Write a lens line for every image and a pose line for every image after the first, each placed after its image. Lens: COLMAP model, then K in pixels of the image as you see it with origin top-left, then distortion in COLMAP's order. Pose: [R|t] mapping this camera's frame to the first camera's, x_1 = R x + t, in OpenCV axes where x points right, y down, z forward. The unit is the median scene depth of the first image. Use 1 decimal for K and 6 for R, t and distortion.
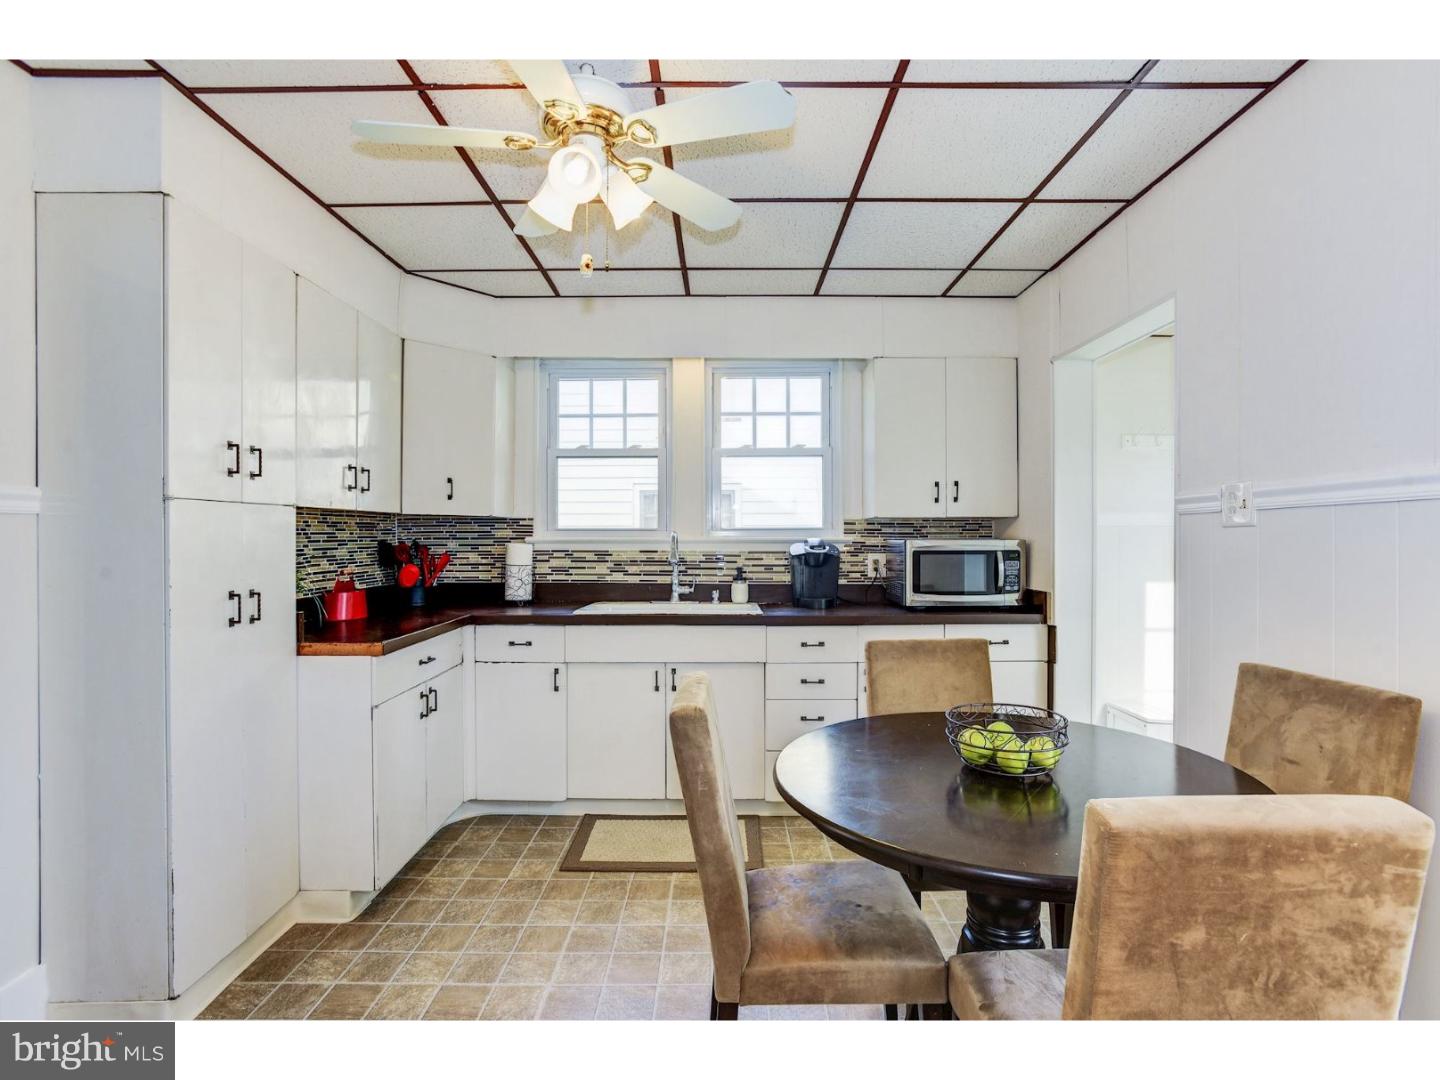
lens RADIAL K [[709.5, 0, 720.0], [0, 709.5, 540.0], [0, 0, 1]] dist [-0.045560, 0.025996]
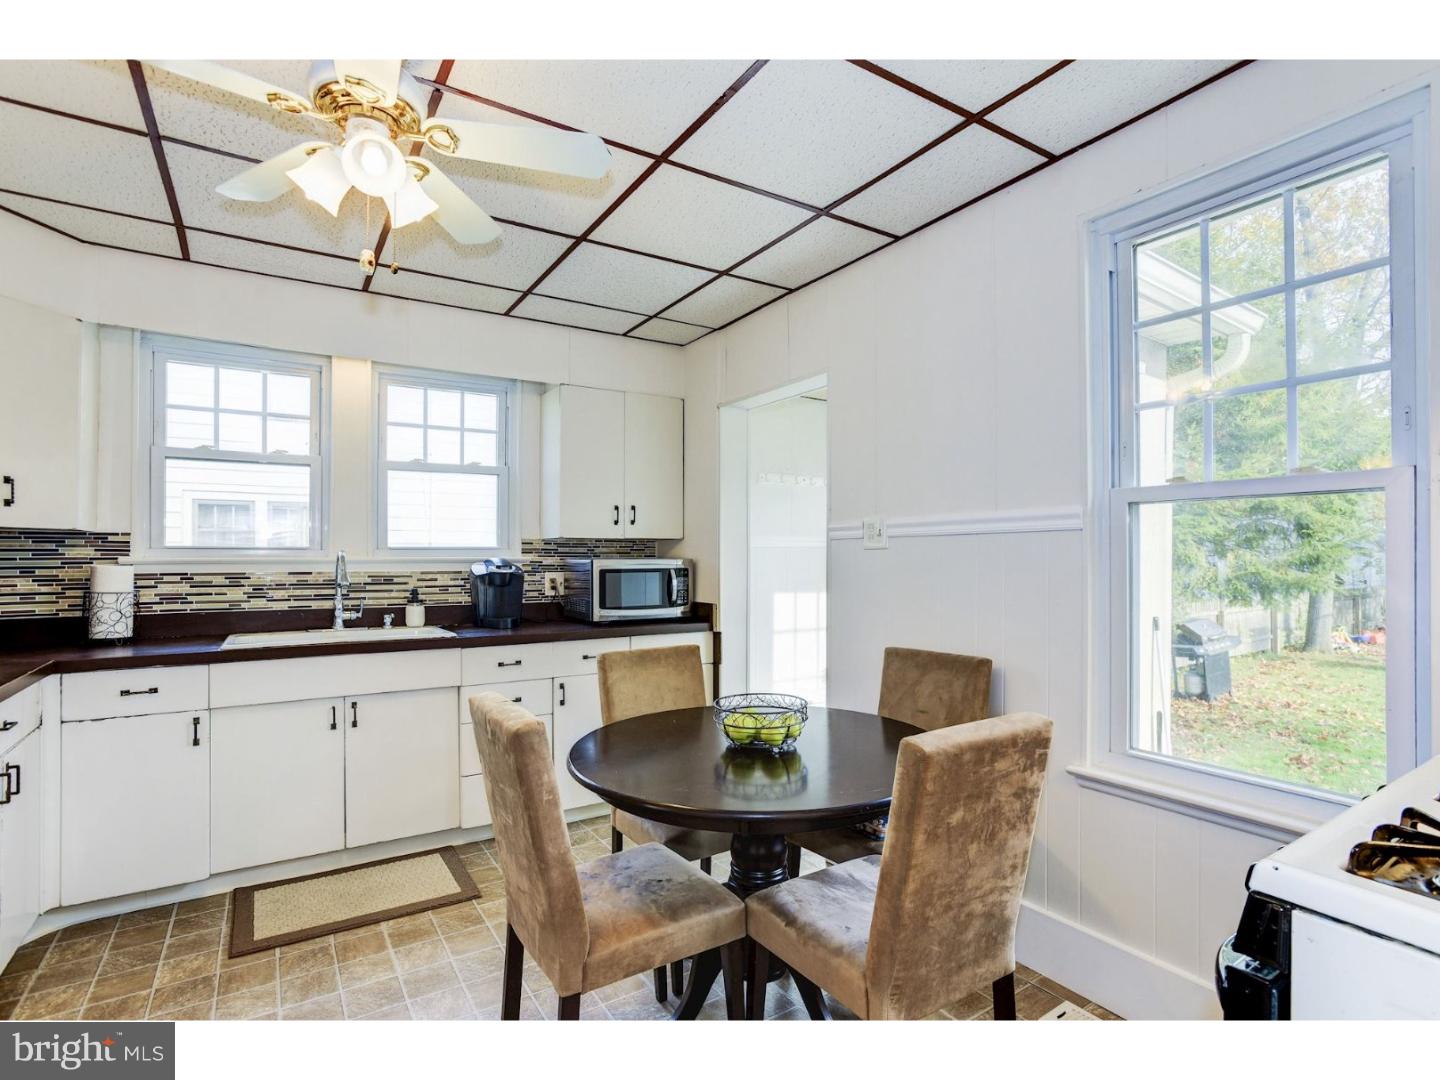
lens RADIAL K [[717.0, 0, 720.9], [0, 717.0, 557.5], [0, 0, 1]] dist [-0.047254, 0.028026]
pose [[0.843794, -0.001495, 0.536665, -0.147872], [0.002635, 0.999996, -0.001357, -0.000803], [-0.536661, 0.002559, 0.843794, -0.012376]]
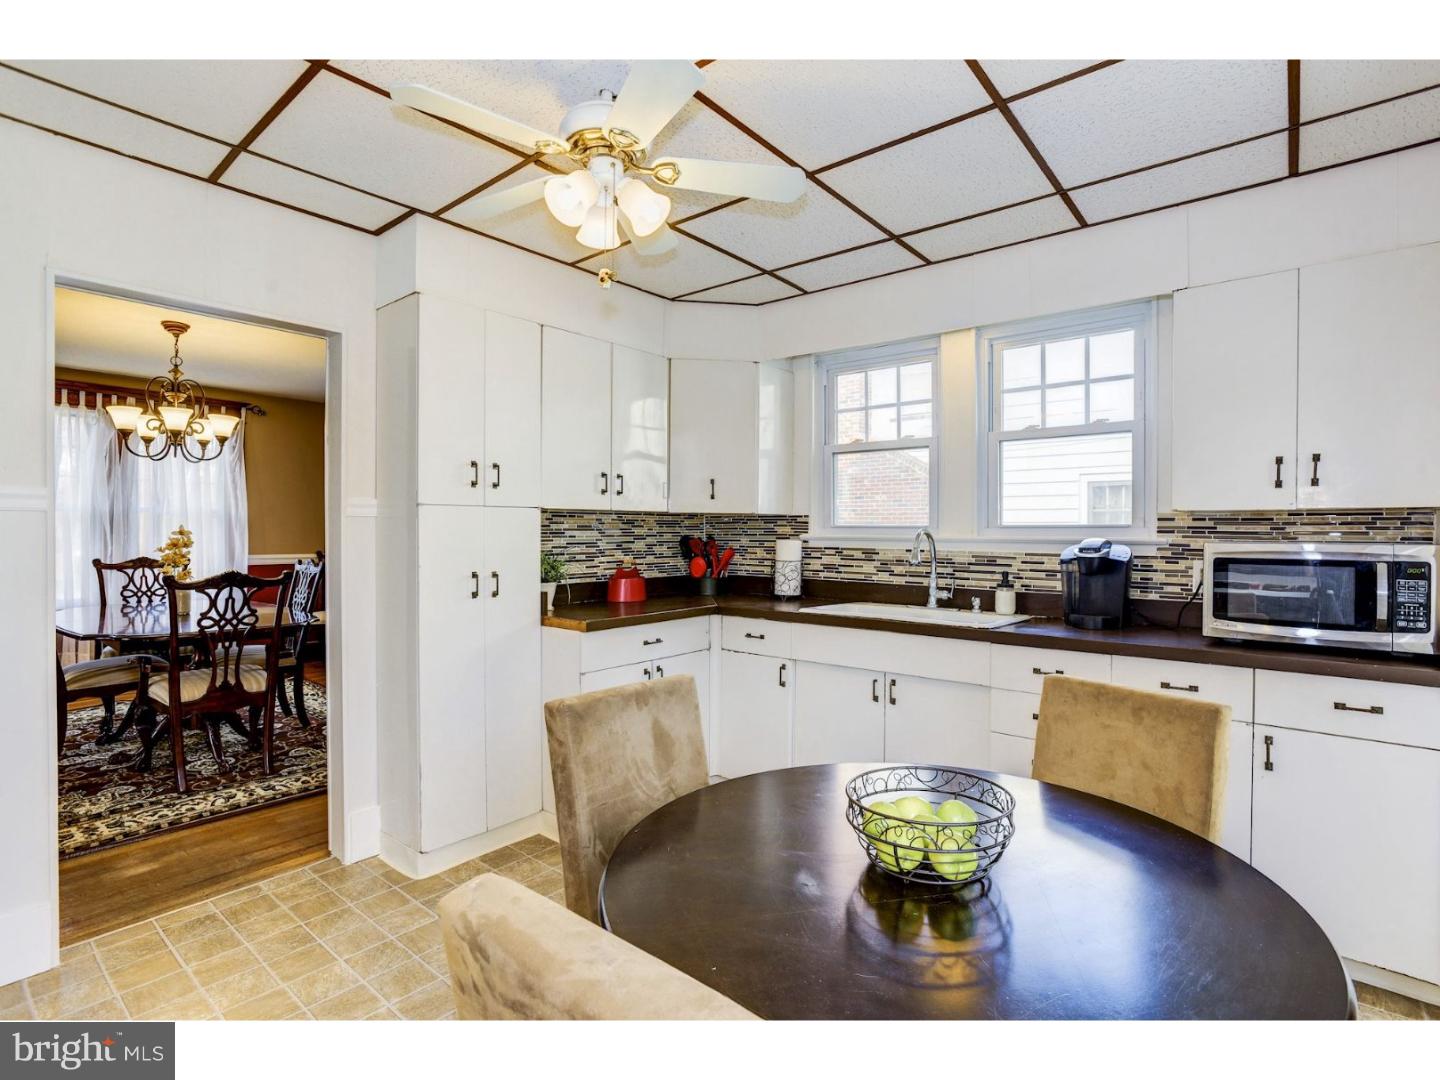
lens RADIAL K [[709.5, 0, 720.0], [0, 709.5, 540.0], [0, 0, 1]] dist [-0.045560, 0.025996]
pose [[0.775628, 0.013465, -0.631047, 0.318115], [-0.009936, 0.999909, 0.009122, -0.003872], [0.631112, -0.000805, 0.775691, 0.150477]]
